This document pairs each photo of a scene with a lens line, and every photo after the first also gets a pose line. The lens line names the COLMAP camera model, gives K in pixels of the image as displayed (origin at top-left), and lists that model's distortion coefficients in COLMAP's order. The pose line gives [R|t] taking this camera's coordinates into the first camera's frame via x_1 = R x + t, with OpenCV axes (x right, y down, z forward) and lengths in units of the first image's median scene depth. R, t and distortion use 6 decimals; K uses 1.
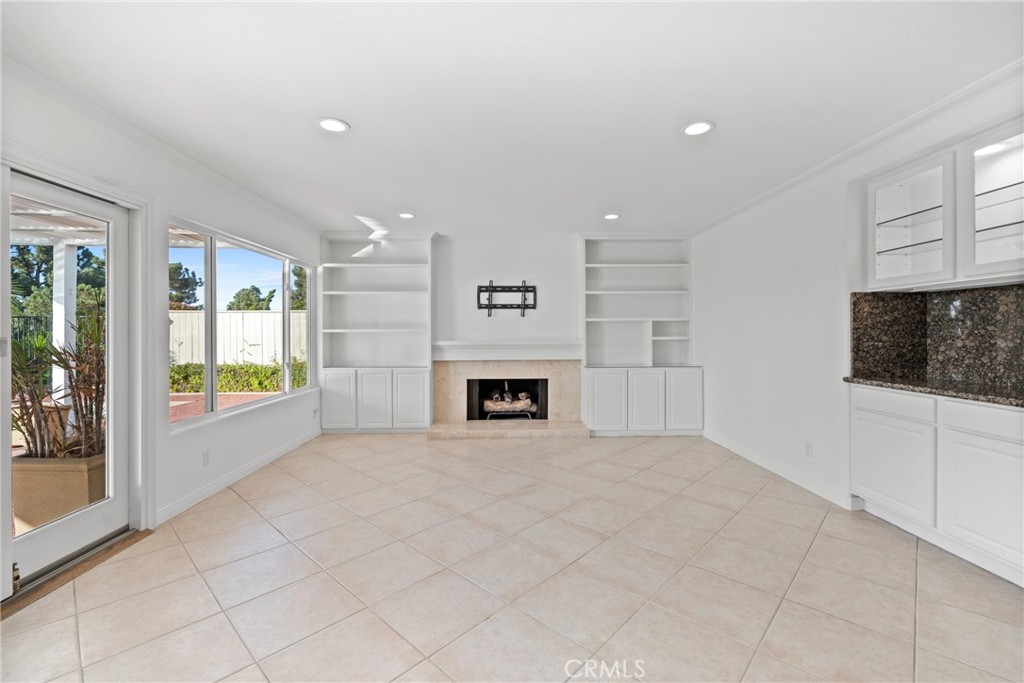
lens RADIAL K [[439.1, 0, 513.9], [0, 439.1, 339.6], [0, 0, 1]] dist [0.002552, 0.000308]
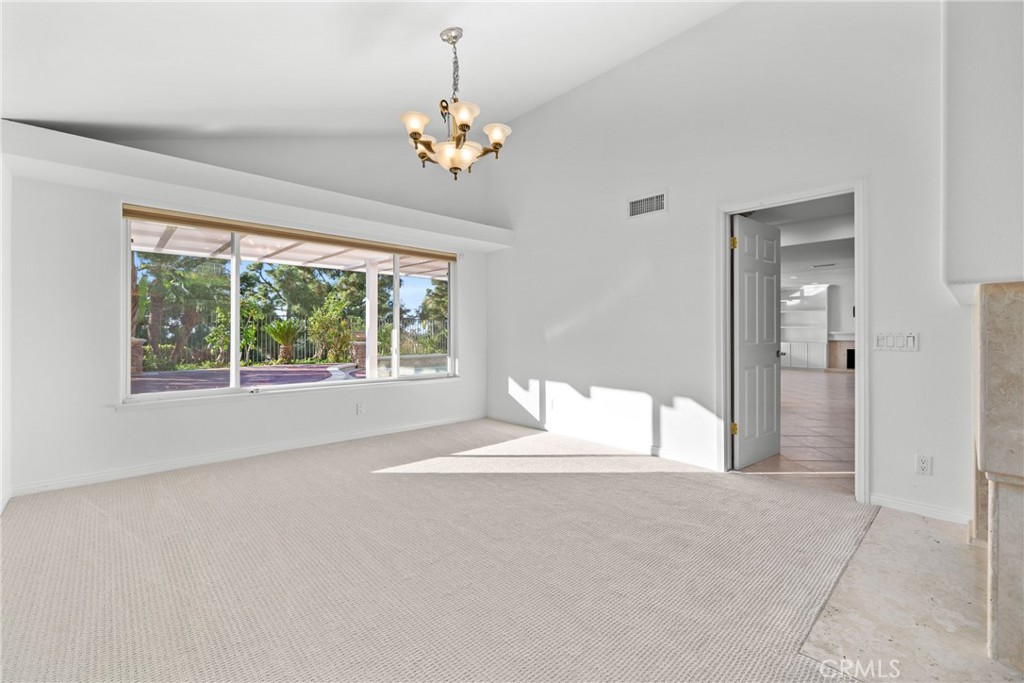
lens RADIAL K [[439.1, 0, 508.0], [0, 439.1, 334.9], [0, 0, 1]] dist [0.002552, 0.000308]
pose [[0.682788, 0.007934, -0.730574, 0.352964], [-0.012655, 0.999919, -0.000969, 0.042839], [0.730507, 0.009907, 0.682833, -1.803313]]
